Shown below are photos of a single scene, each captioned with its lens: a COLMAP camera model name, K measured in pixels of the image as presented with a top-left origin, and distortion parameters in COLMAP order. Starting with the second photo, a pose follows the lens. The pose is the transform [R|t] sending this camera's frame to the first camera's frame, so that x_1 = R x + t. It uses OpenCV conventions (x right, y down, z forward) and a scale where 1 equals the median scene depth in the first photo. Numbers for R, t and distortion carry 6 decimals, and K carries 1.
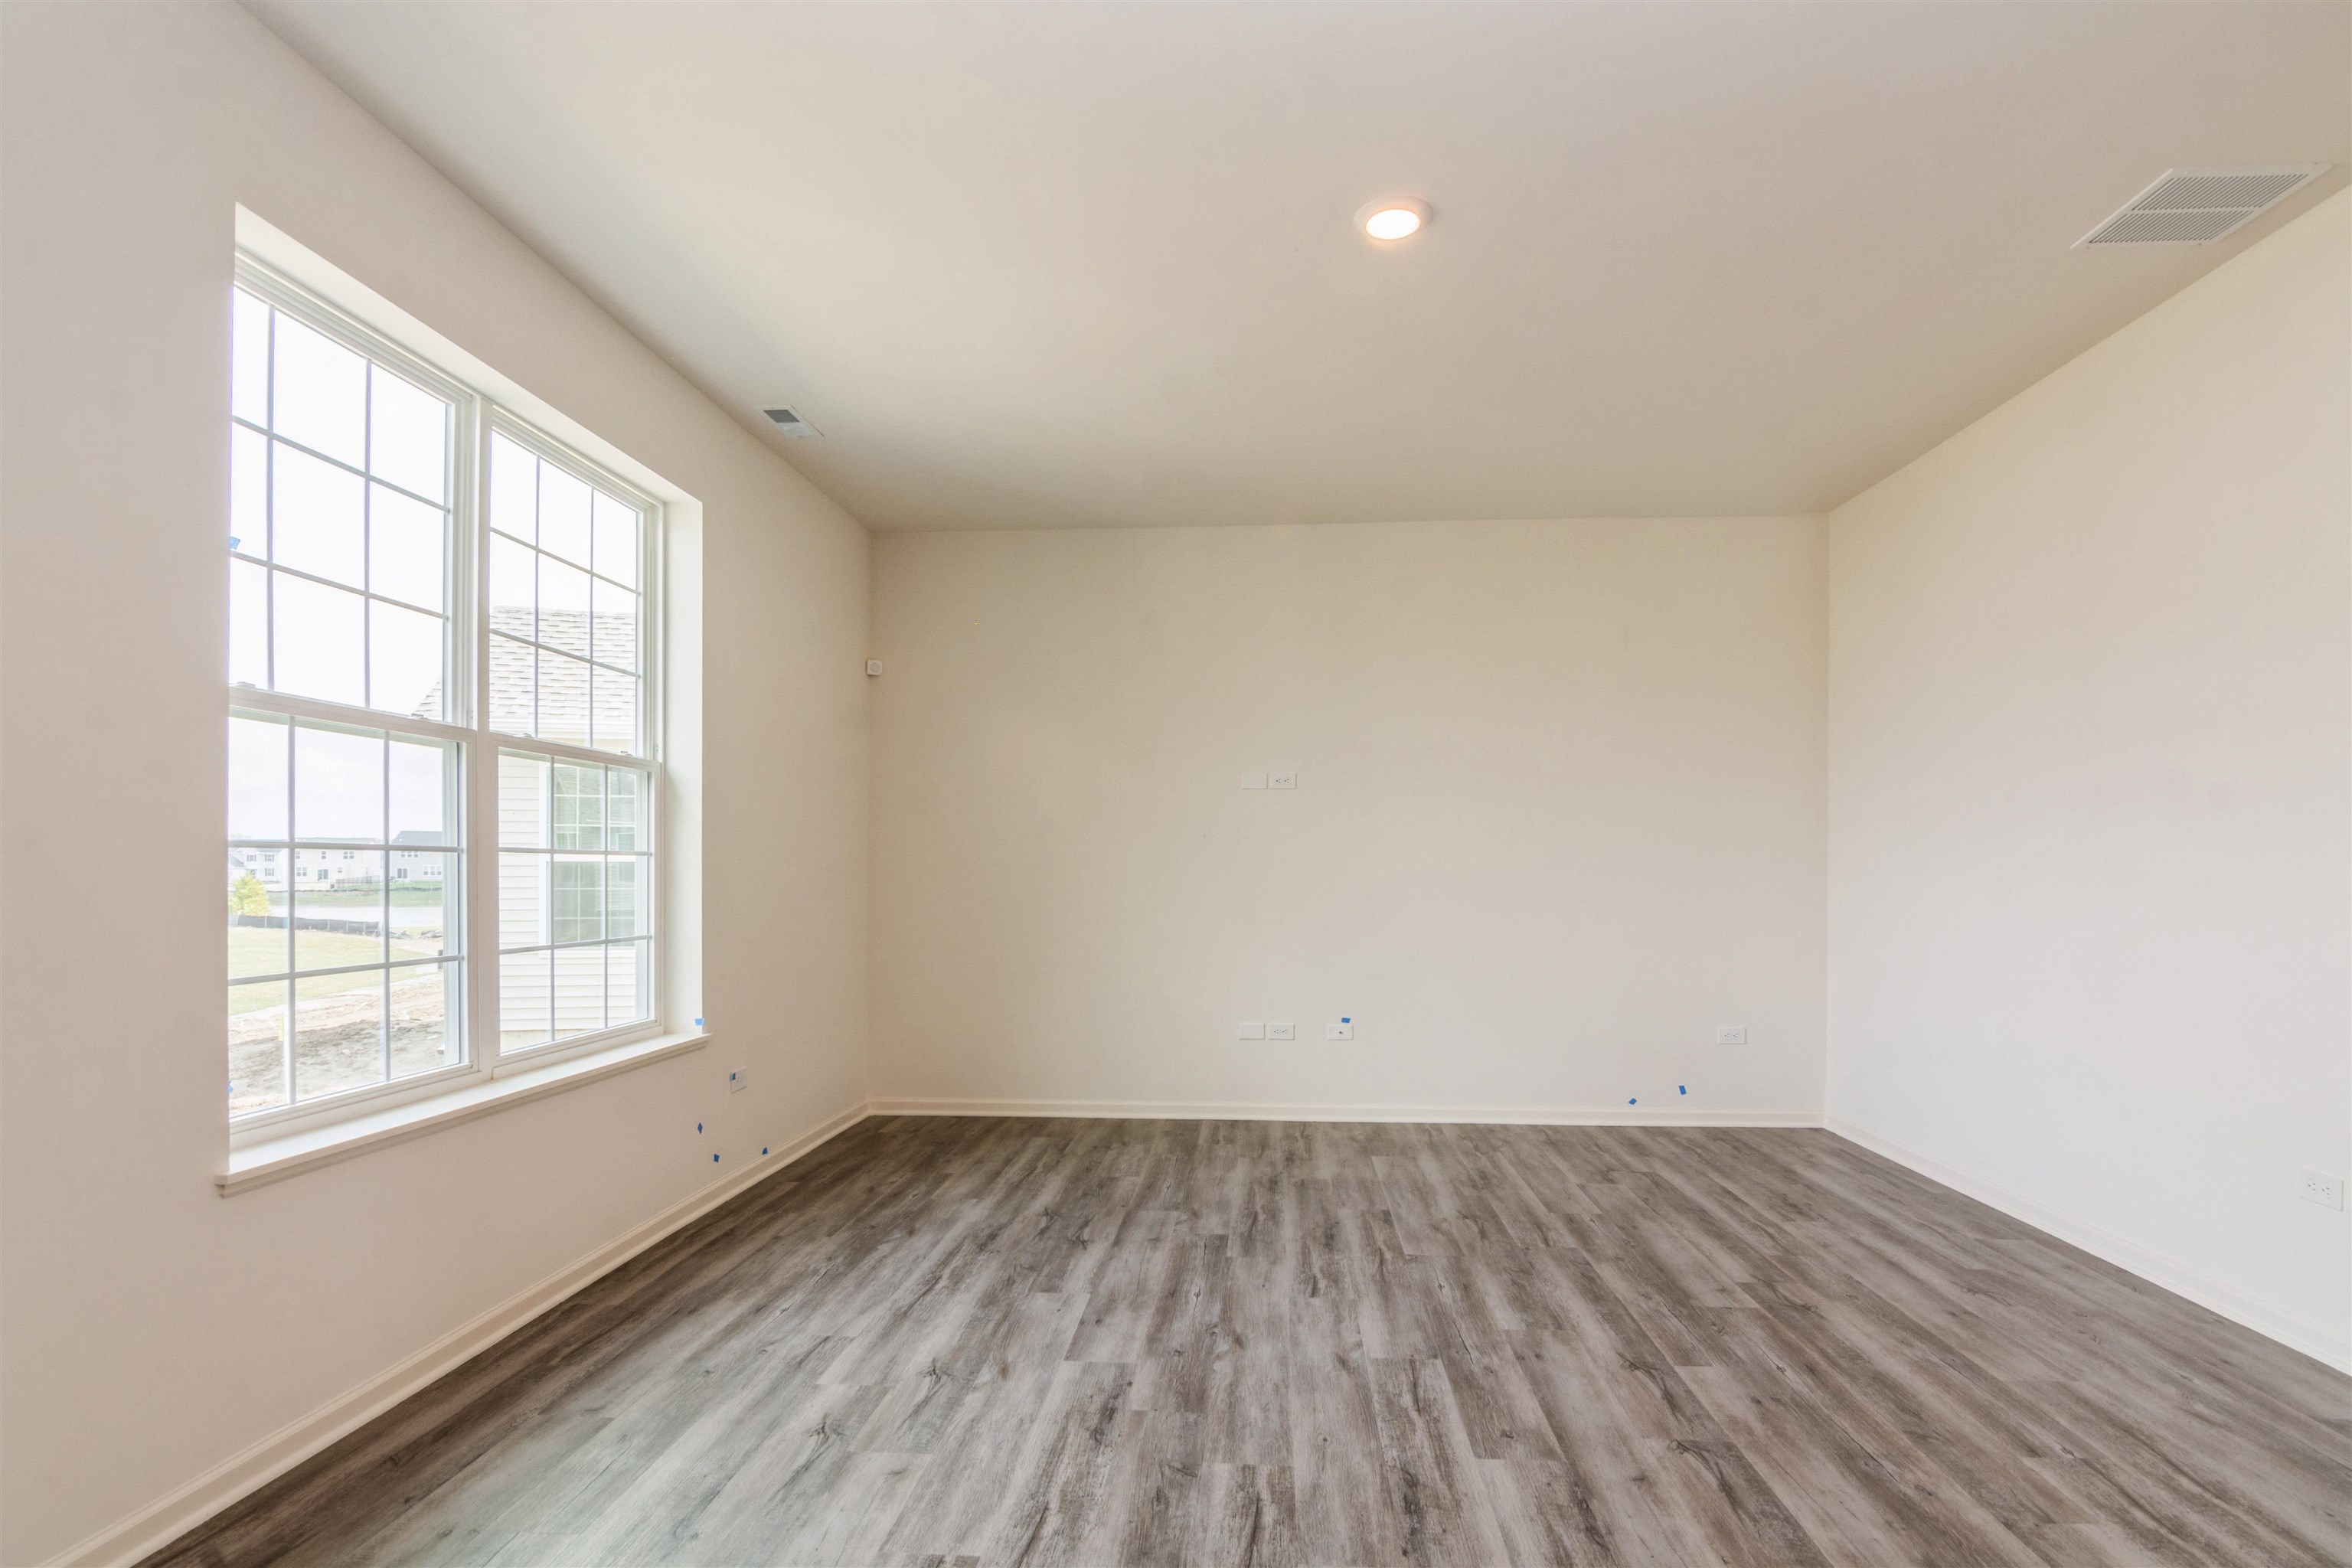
lens RADIAL K [[1145.2, 0, 1244.5], [0, 1145.2, 849.2], [0, 0, 1]] dist [-0.010117, -0.002479]
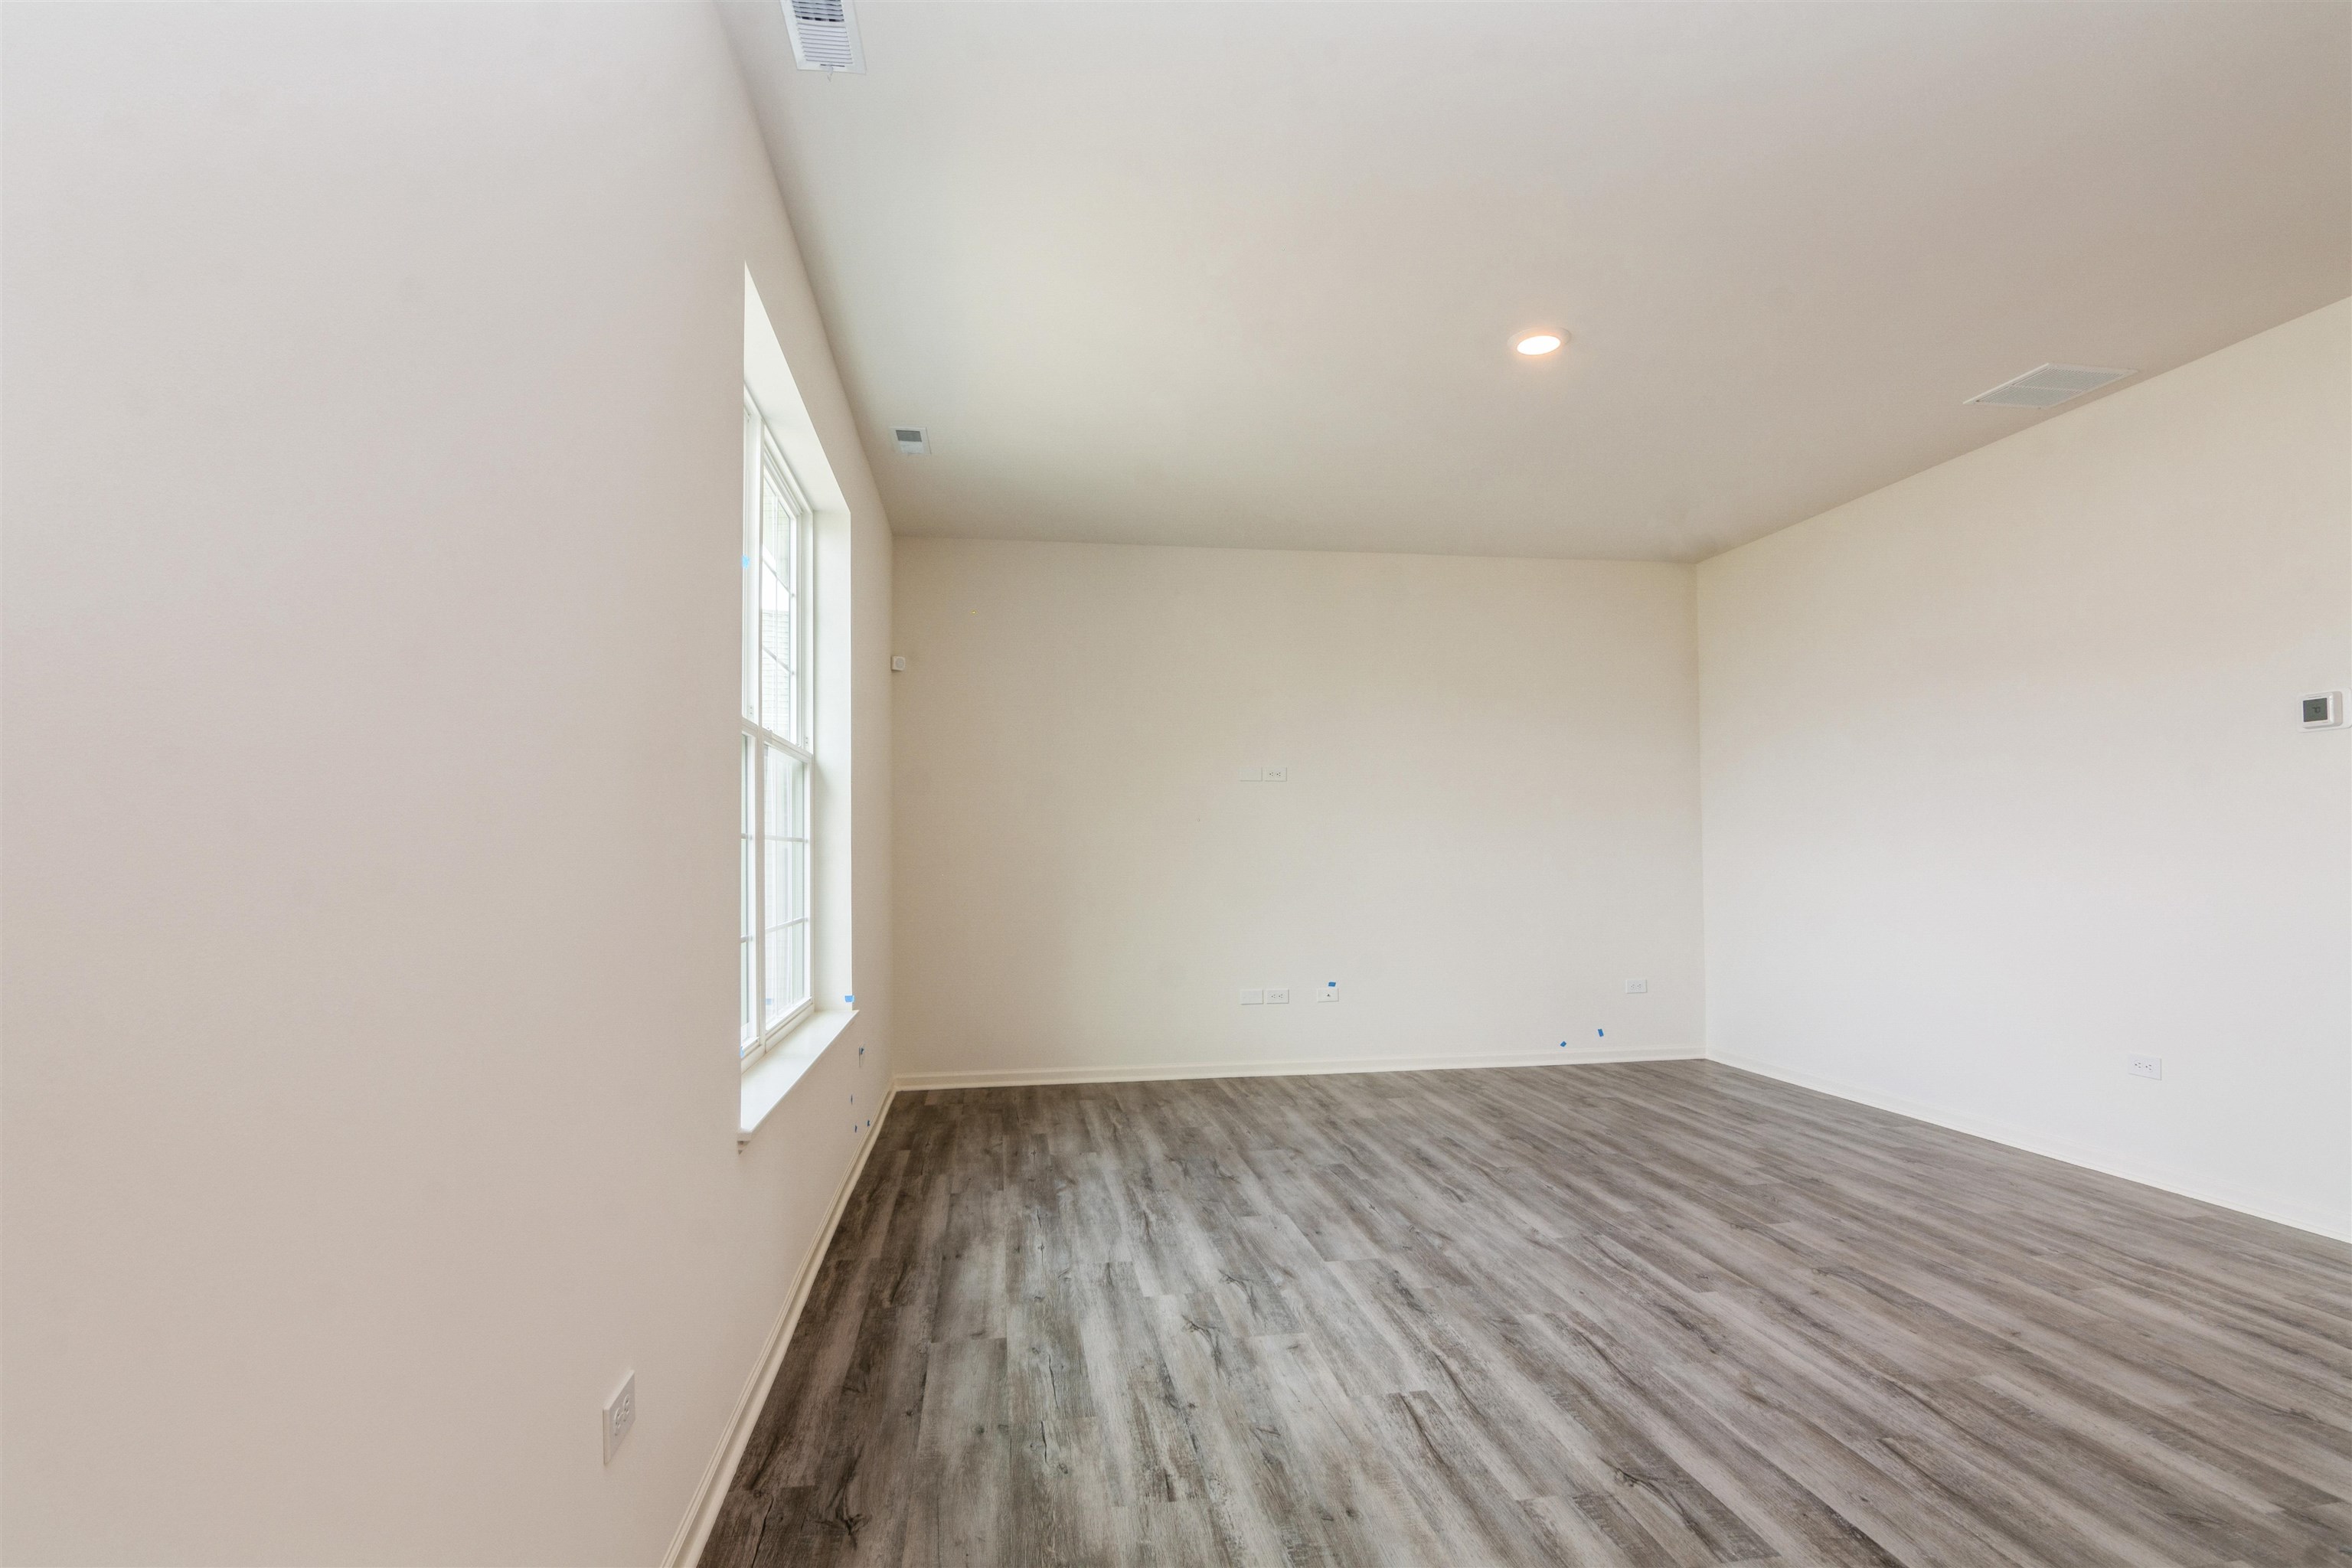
lens RADIAL K [[1145.2, 0, 1169.2], [0, 1145.2, 790.1], [0, 0, 1]] dist [-0.010117, -0.002479]
pose [[0.974996, 0.005092, 0.222162, -0.534750], [0.003590, 0.999246, -0.038656, -0.000044], [-0.222191, 0.038487, 0.974243, -0.135582]]
